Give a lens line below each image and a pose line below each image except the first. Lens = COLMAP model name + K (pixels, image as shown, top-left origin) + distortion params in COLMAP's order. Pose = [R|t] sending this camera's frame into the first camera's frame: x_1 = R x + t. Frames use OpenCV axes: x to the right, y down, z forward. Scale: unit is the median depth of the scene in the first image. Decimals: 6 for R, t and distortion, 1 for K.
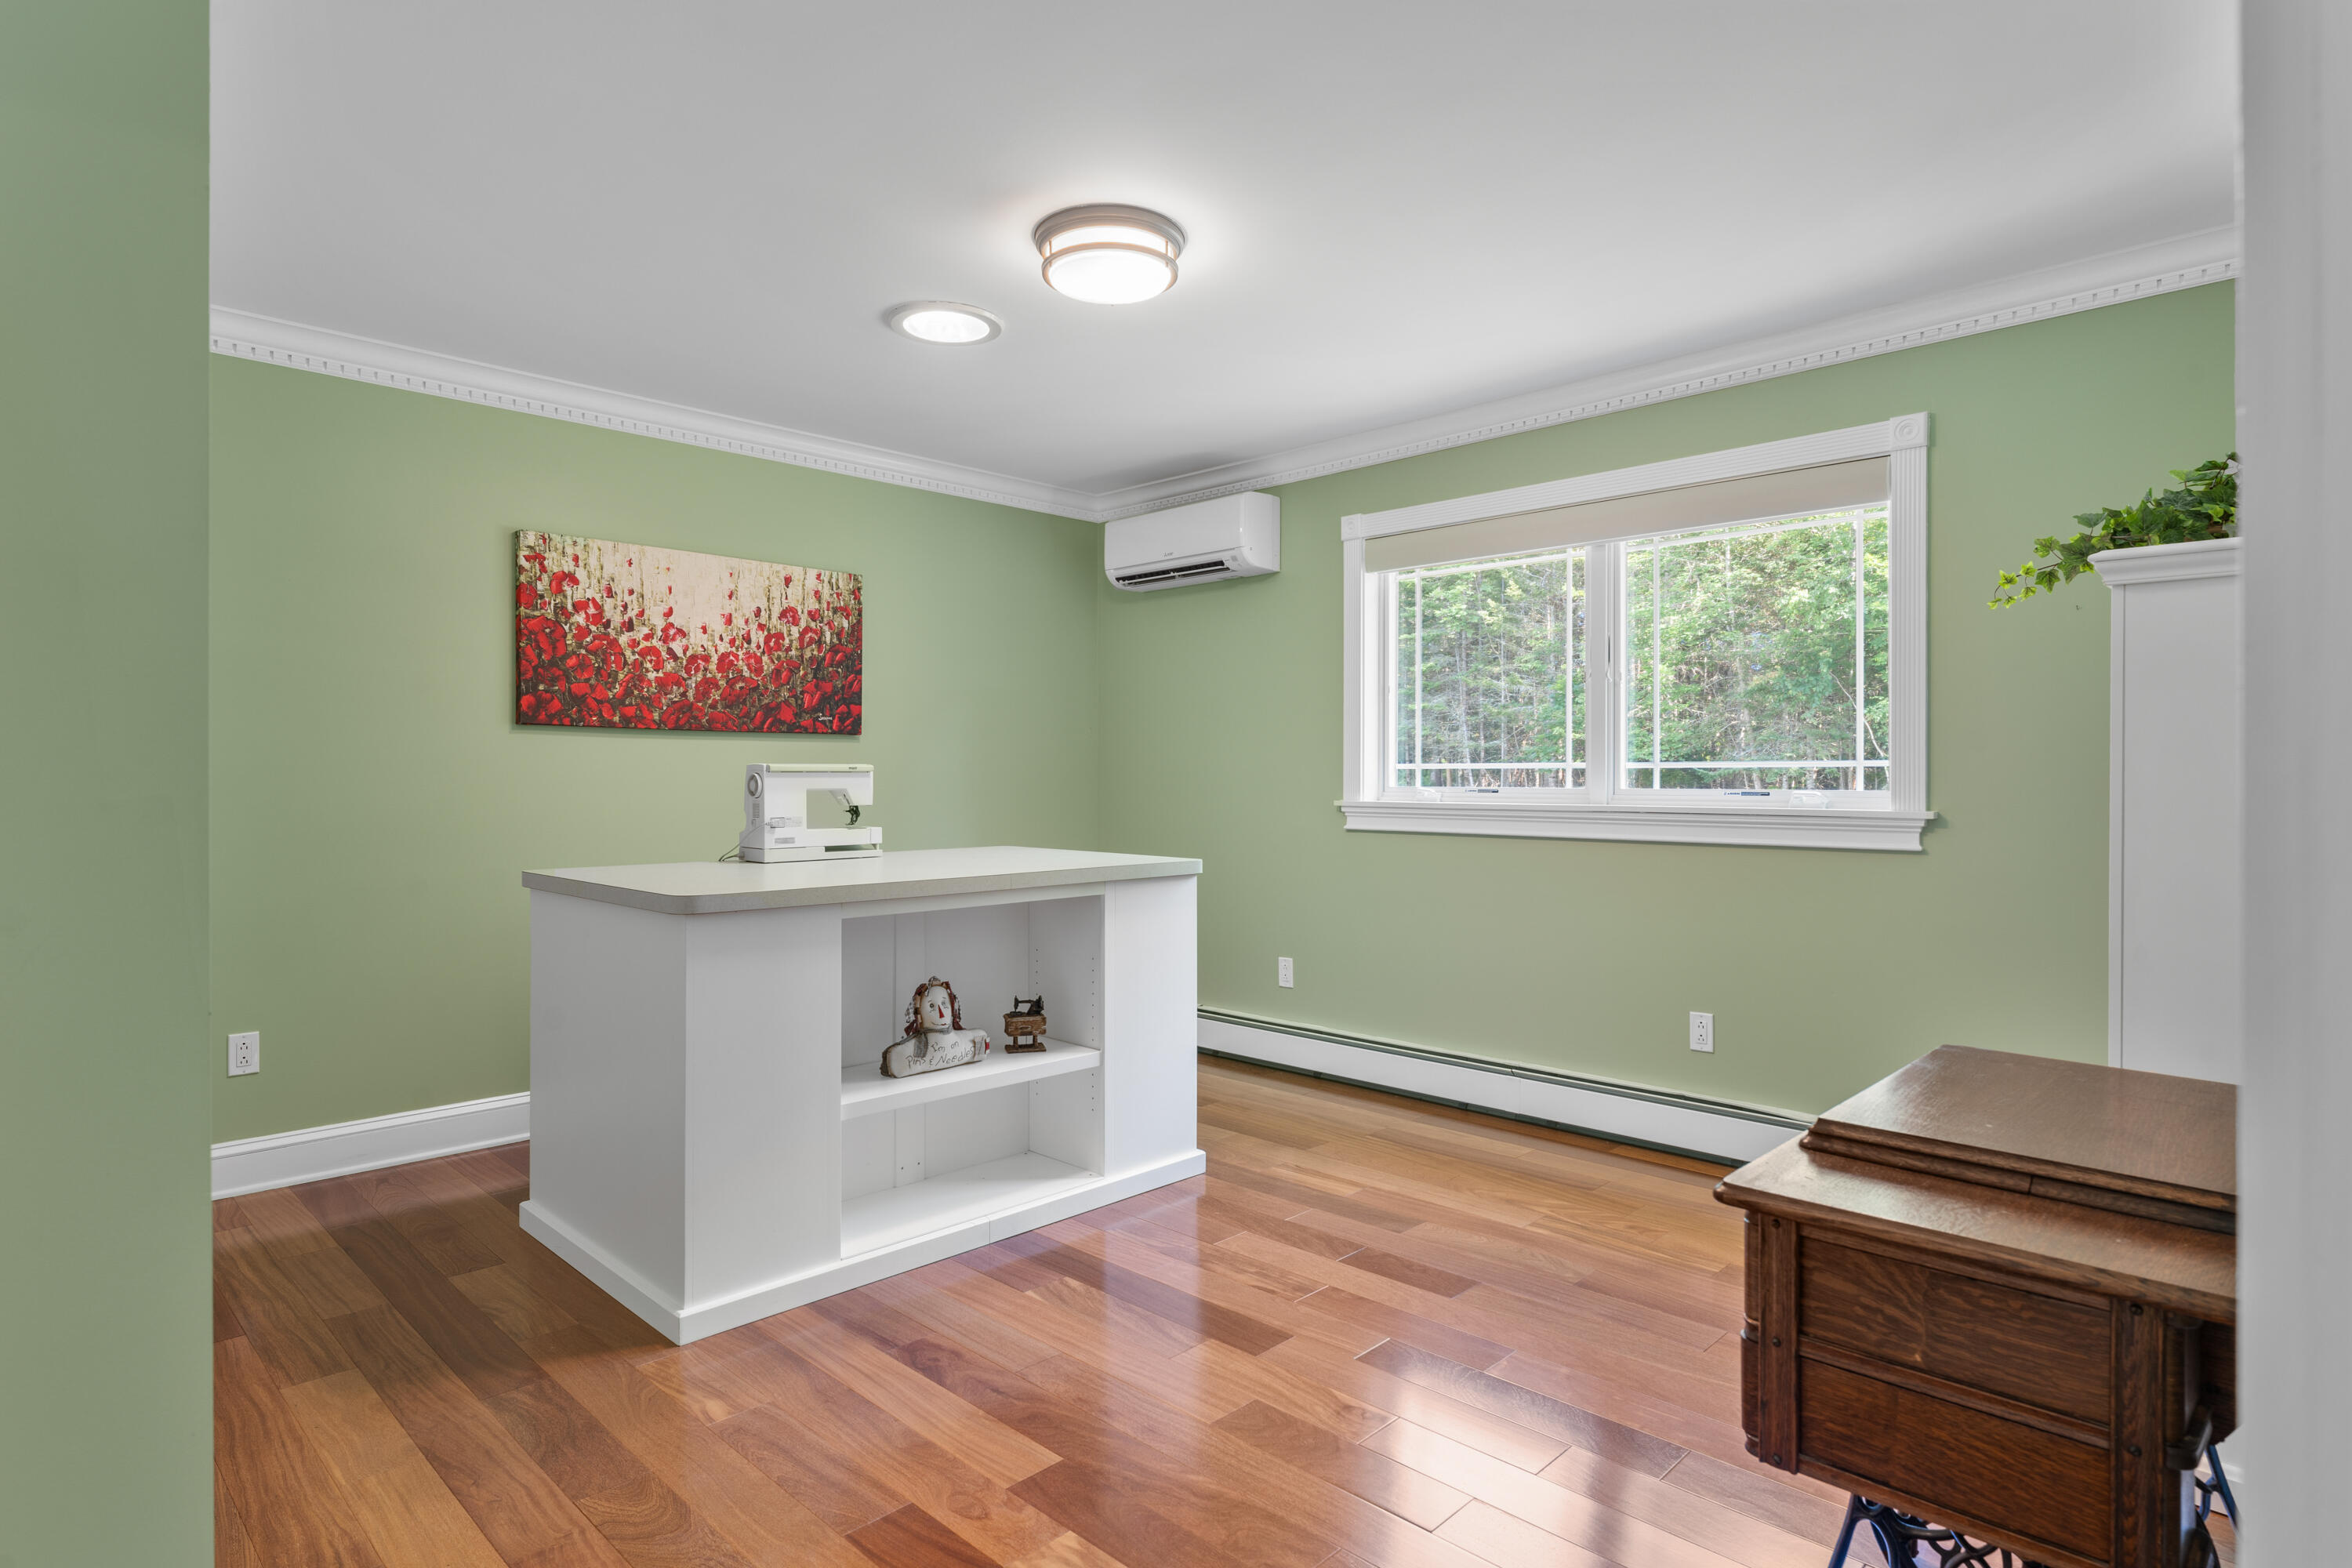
lens RADIAL K [[1192.4, 0, 1176.0], [0, 1192.4, 782.2], [0, 0, 1]] dist [-0.000707, 0.000177]
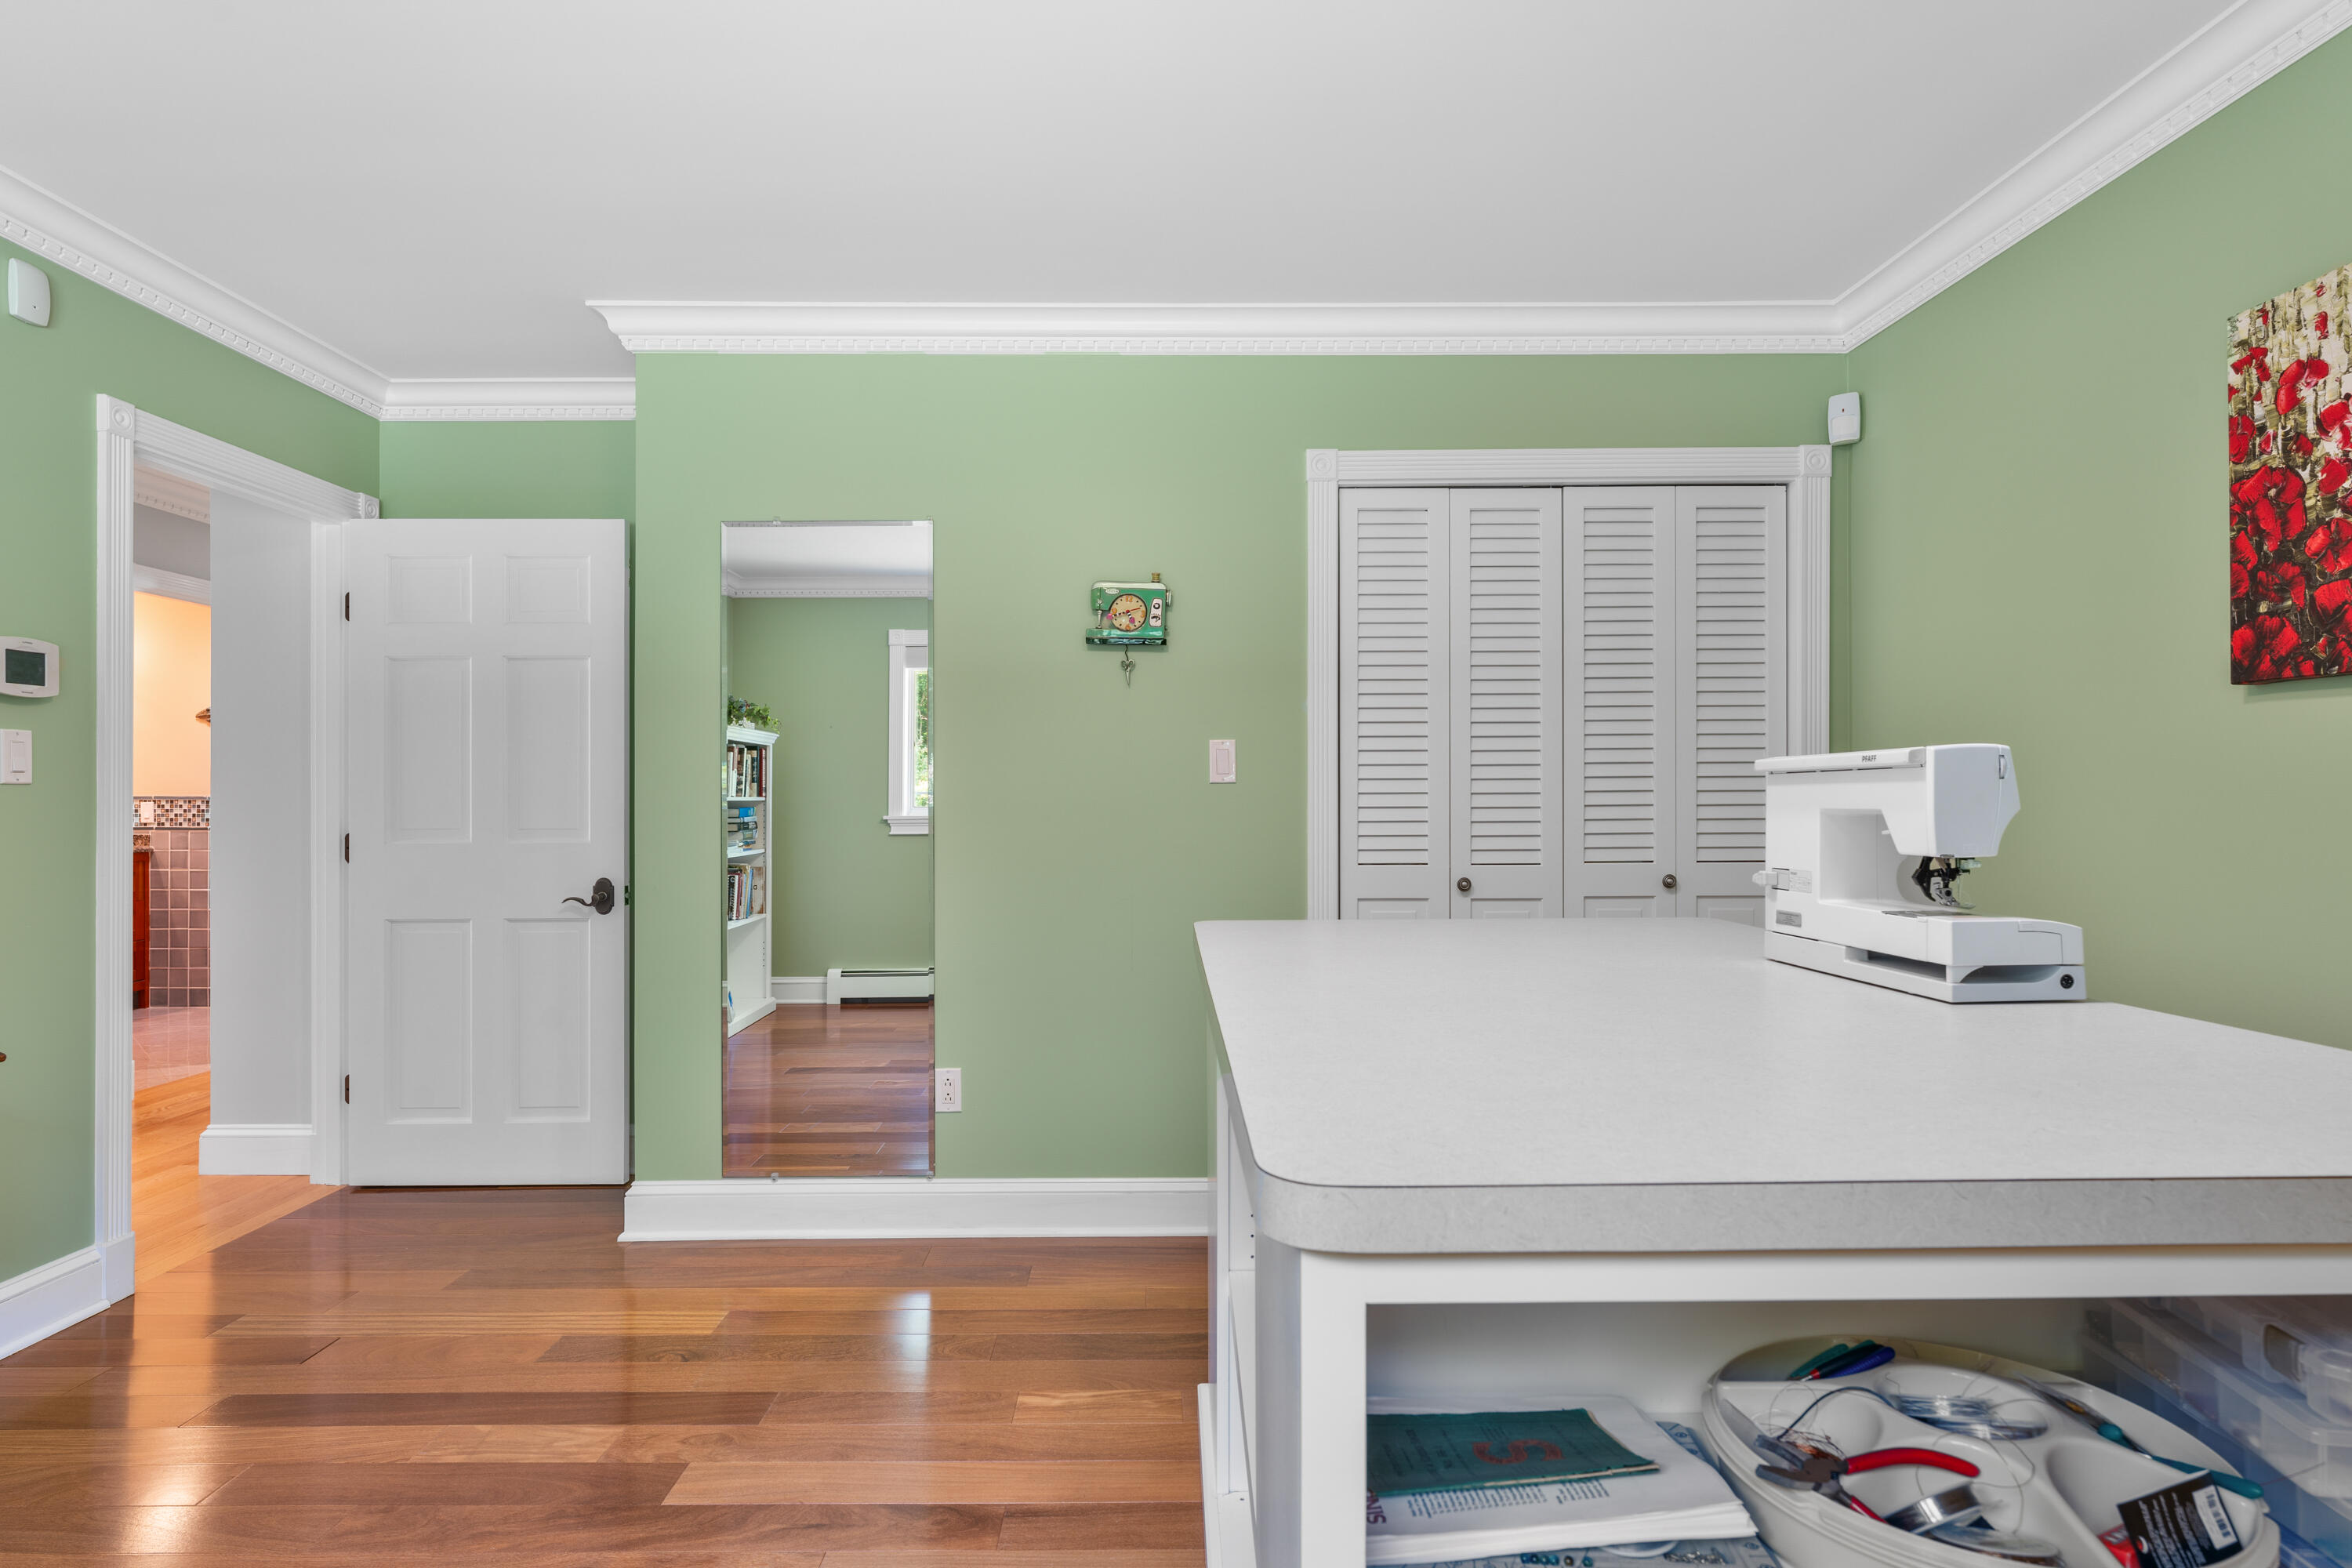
lens RADIAL K [[1192.4, 0, 1172.6], [0, 1192.4, 786.0], [0, 0, 1]] dist [-0.000707, 0.000177]
pose [[-0.703324, -0.005698, -0.710847, 0.153928], [-0.001114, 0.999975, -0.006913, 0.000349], [0.710869, -0.004070, -0.703313, 1.017964]]
